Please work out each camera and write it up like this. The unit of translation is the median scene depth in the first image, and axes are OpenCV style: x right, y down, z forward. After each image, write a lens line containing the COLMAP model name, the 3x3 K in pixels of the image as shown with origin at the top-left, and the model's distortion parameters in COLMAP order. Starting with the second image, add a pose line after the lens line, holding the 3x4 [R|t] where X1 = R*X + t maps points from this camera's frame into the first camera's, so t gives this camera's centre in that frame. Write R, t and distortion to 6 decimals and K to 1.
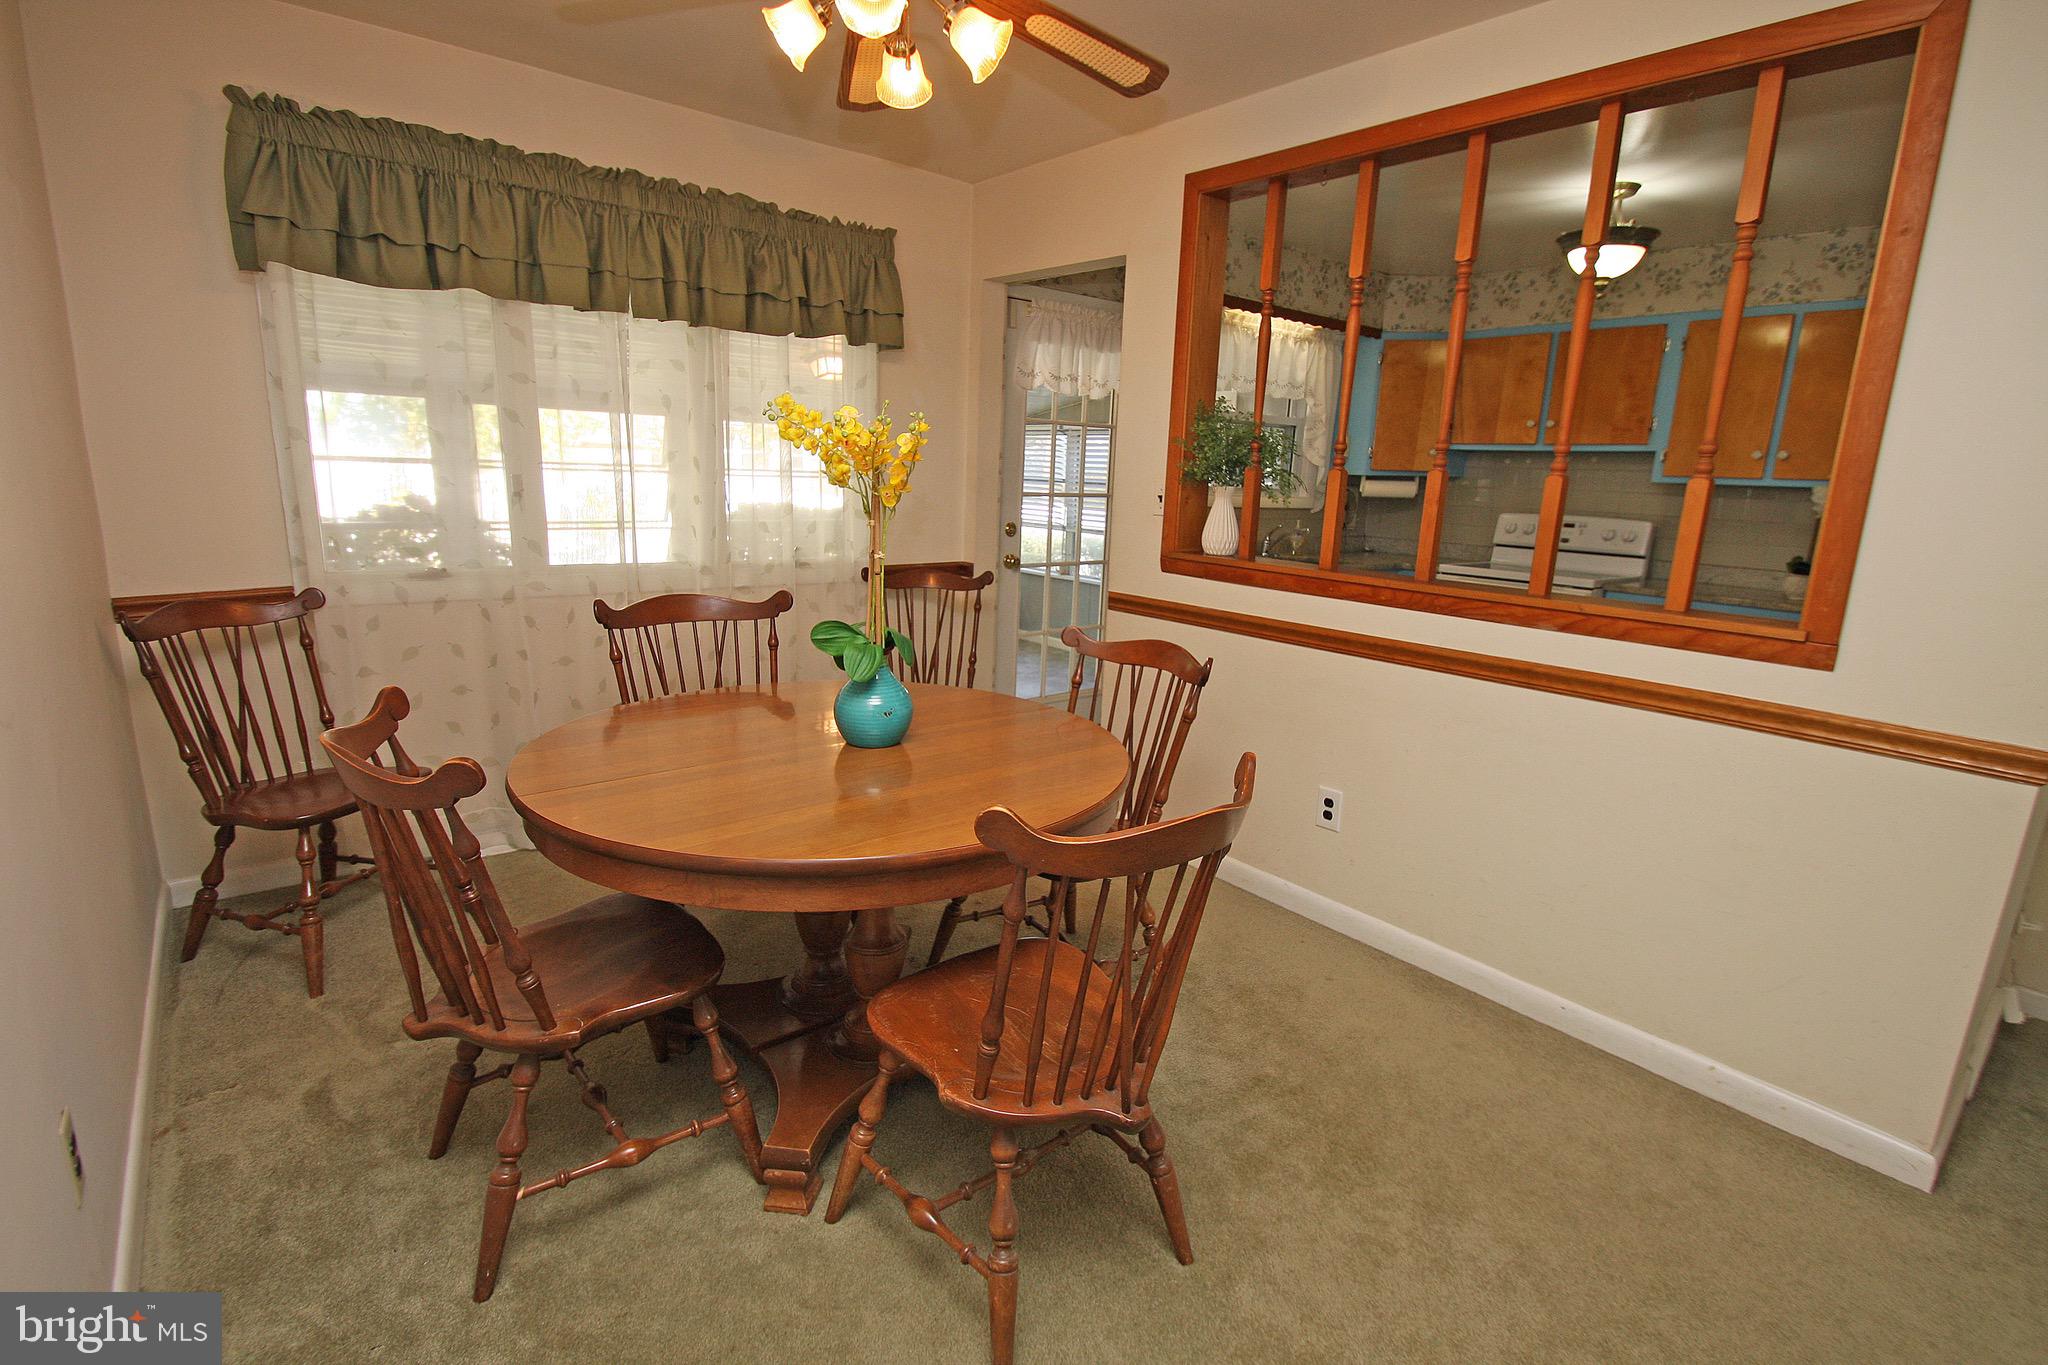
lens RADIAL K [[951.6, 0, 1034.0], [0, 951.6, 700.1], [0, 0, 1]] dist [0.003215, -0.012132]
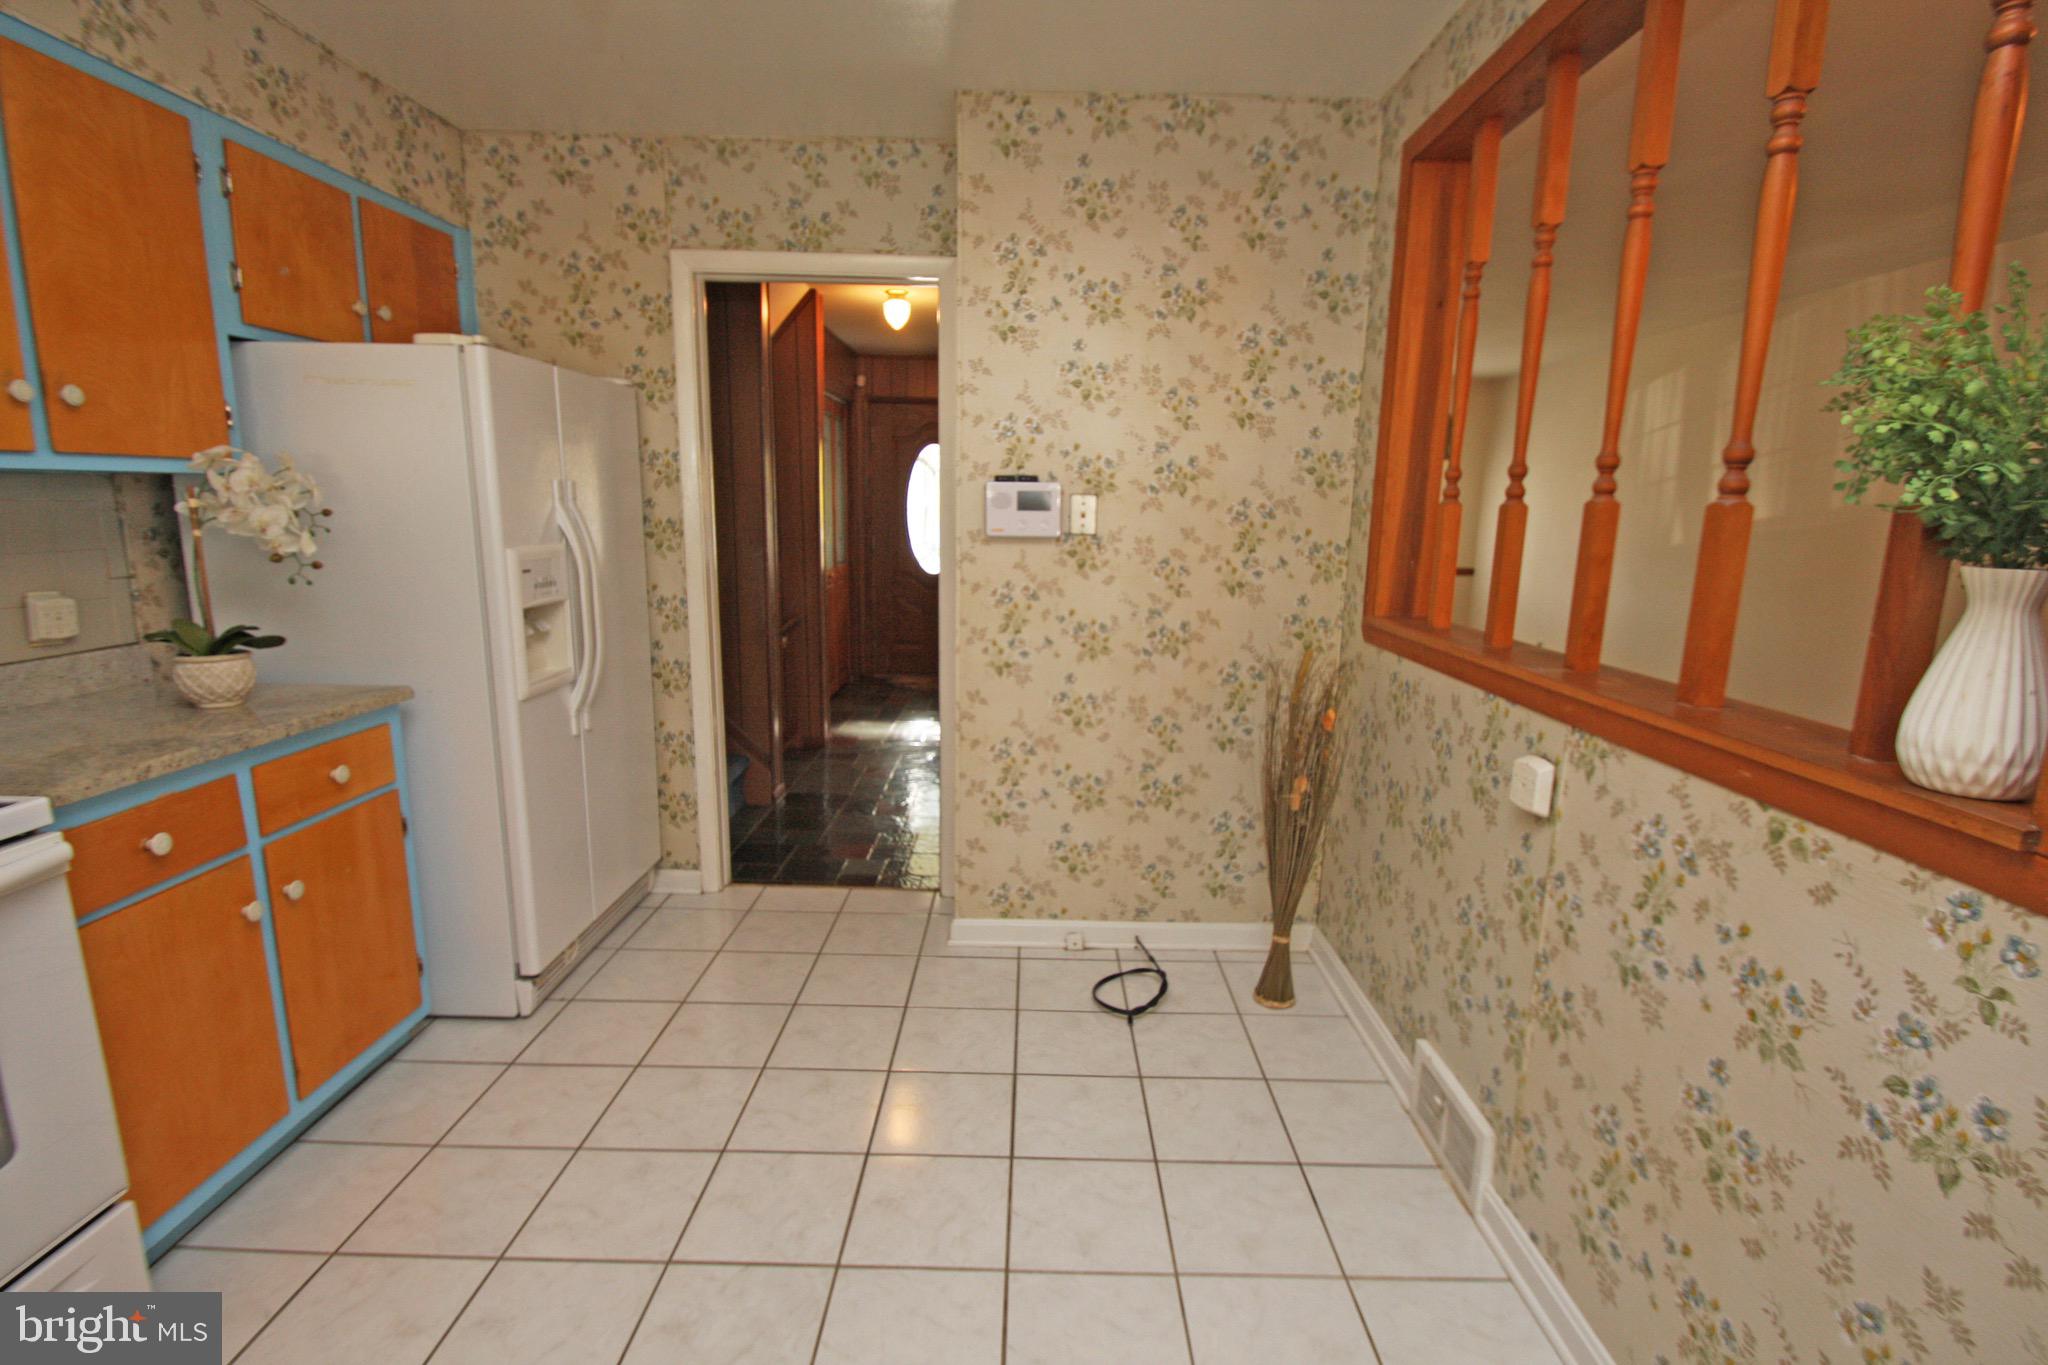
lens RADIAL K [[951.6, 0, 1036.0], [0, 951.6, 695.2], [0, 0, 1]] dist [0.003215, -0.012132]
pose [[-0.769628, -0.170402, 0.615335, 0.225991], [0.106777, 0.915808, 0.387162, -0.300309], [-0.629501, 0.363674, -0.686636, 1.266616]]
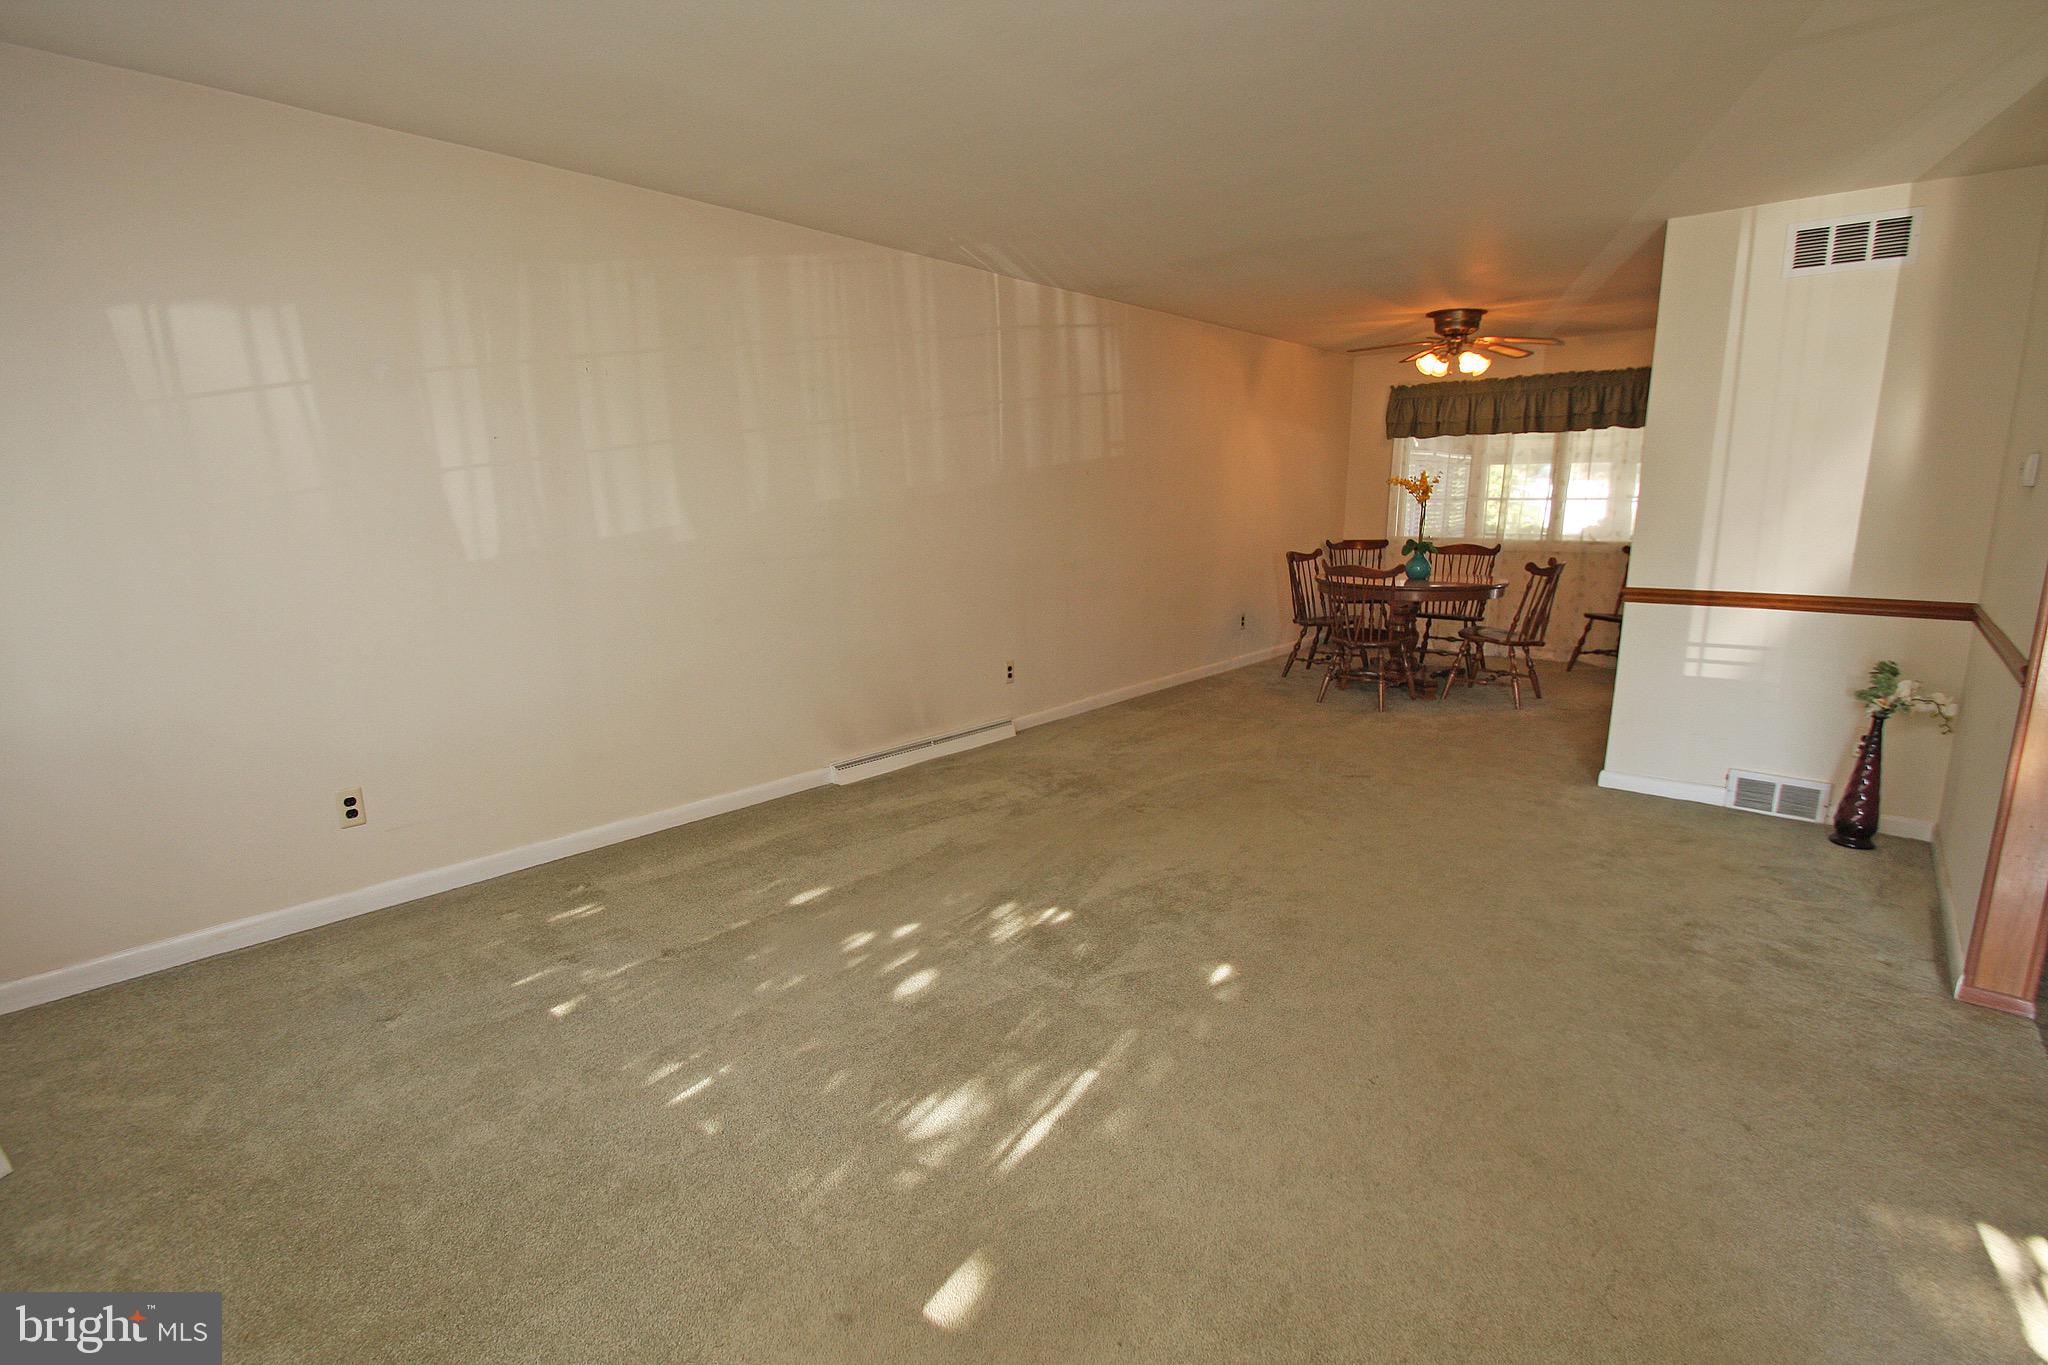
lens RADIAL K [[951.6, 0, 1025.8], [0, 951.6, 690.0], [0, 0, 1]] dist [0.003215, -0.012132]
pose [[0.161108, 0.160793, -0.973751, 1.581051], [-0.212495, 0.969150, 0.124876, 0.162798], [0.963790, 0.186798, 0.190305, -0.455994]]
